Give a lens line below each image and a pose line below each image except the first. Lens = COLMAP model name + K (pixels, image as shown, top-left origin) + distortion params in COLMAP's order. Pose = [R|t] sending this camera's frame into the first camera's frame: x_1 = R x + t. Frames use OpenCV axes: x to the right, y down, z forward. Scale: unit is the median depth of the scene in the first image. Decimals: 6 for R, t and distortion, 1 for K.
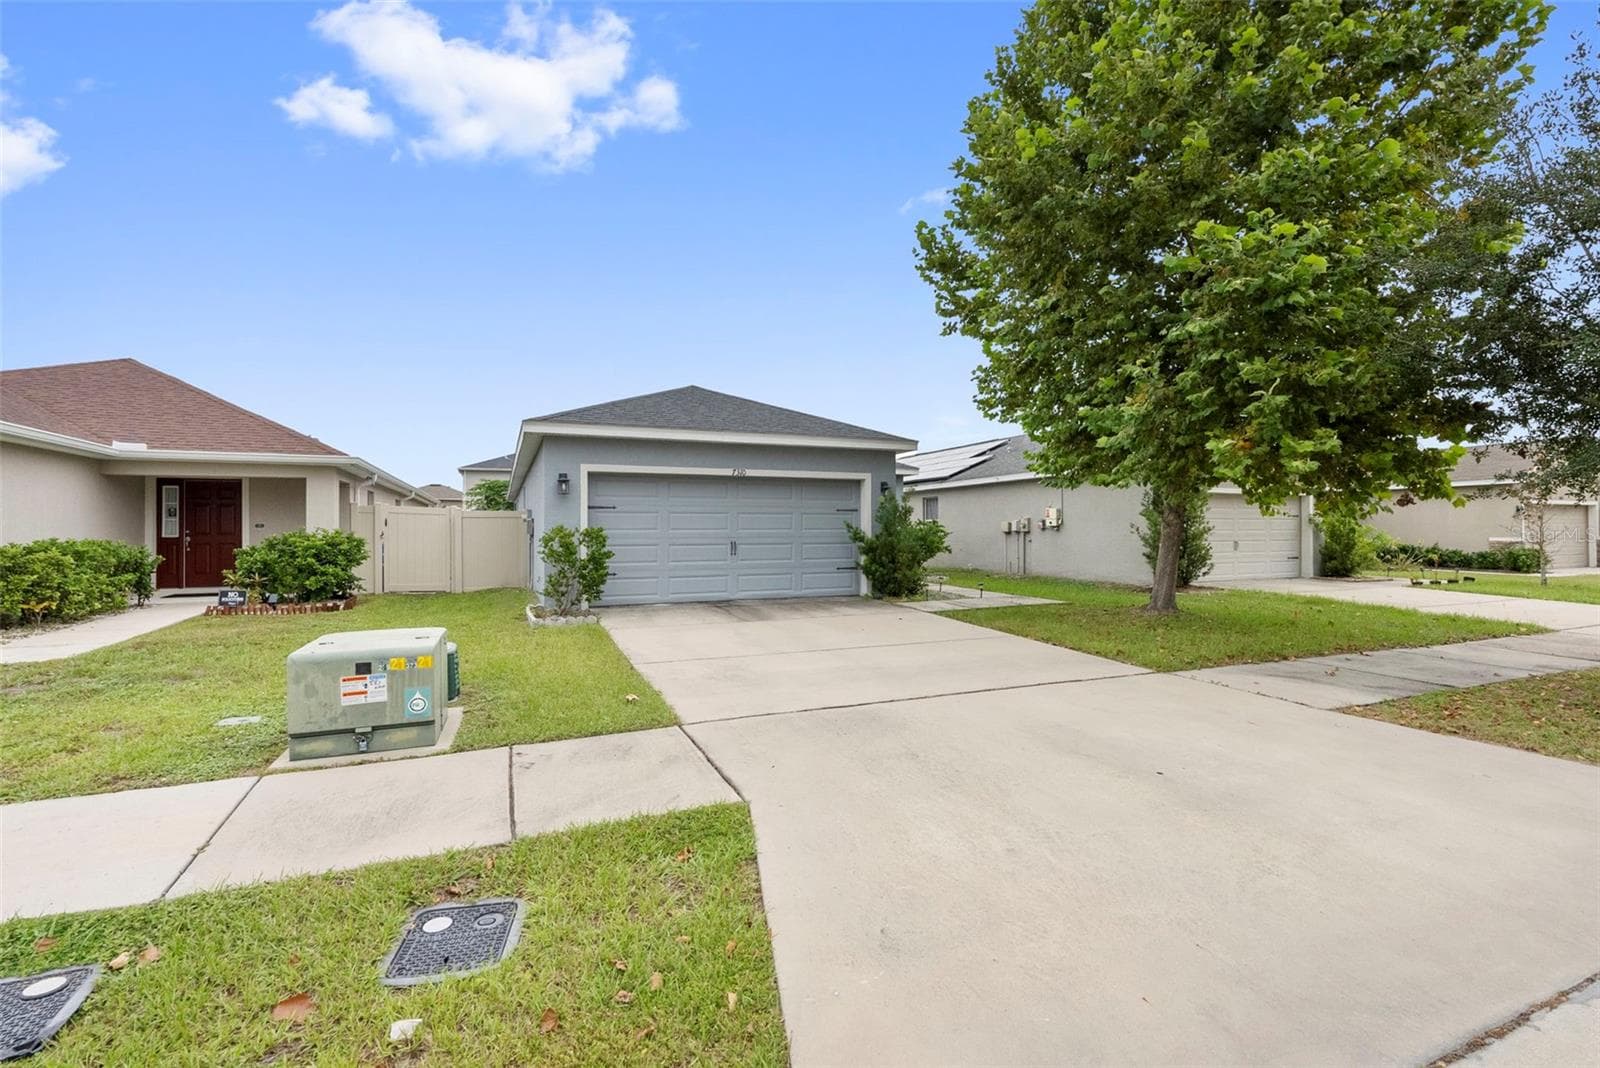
lens RADIAL K [[717.4, 0, 800.6], [0, 717.4, 537.0], [0, 0, 1]] dist [-0.011481, 0.002299]
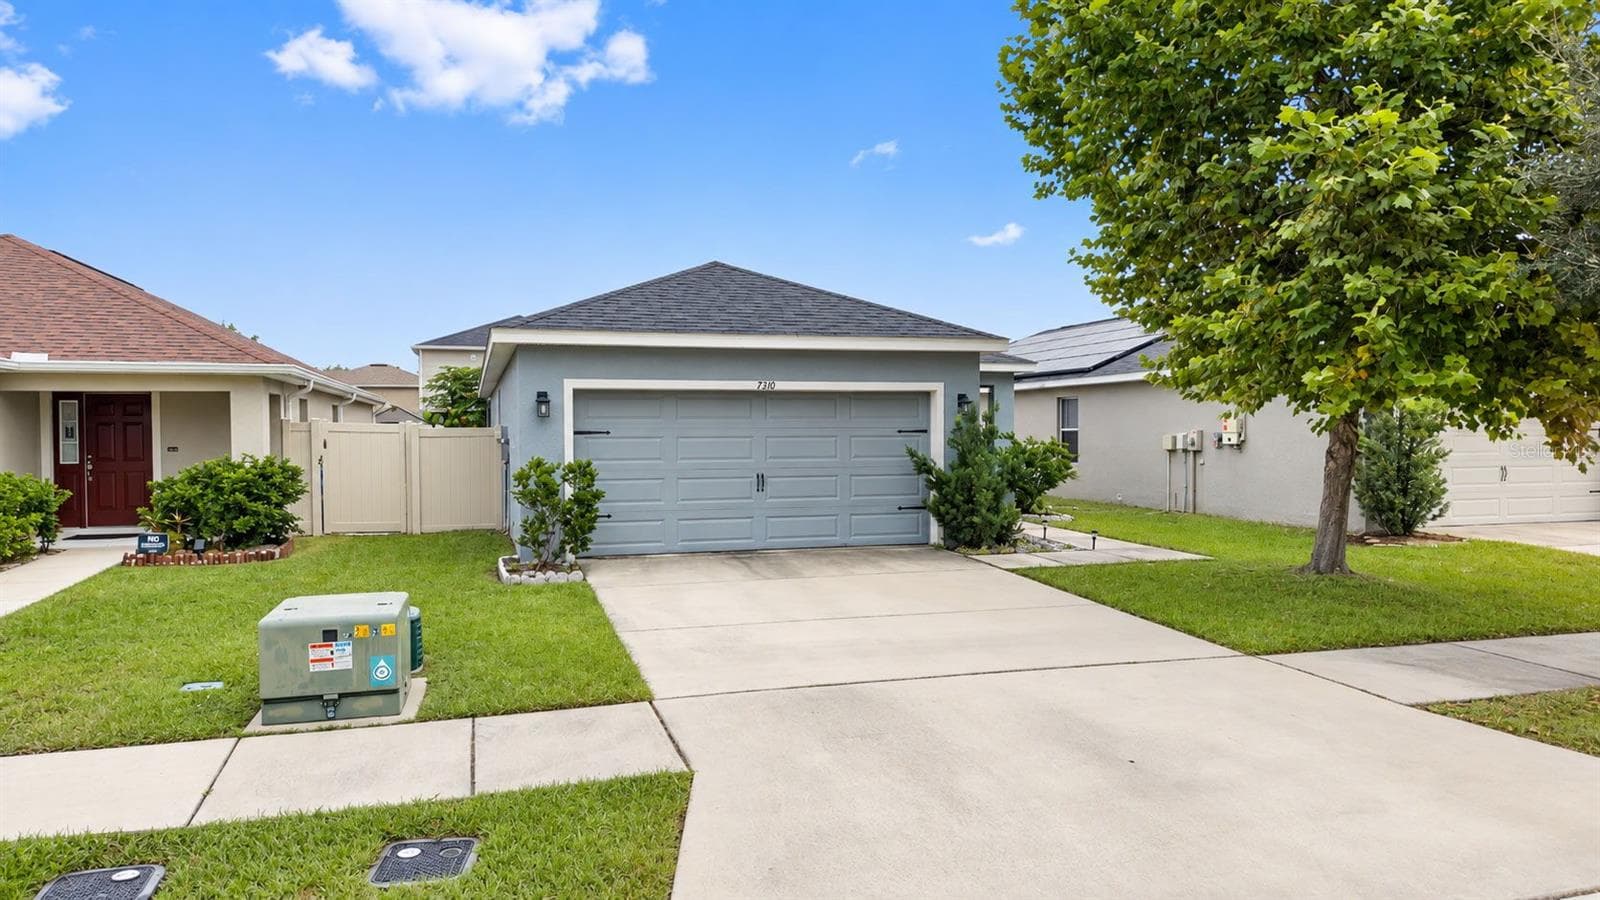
lens RADIAL K [[1075.1, 0, 795.8], [0, 1075.1, 457.8], [0, 0, 1]] dist [0.018056, -0.022580]
pose [[0.994334, 0.001633, -0.106285, 0.124038], [0.000381, 0.999821, 0.018925, -0.058687], [0.106297, -0.018859, 0.994156, -0.270274]]
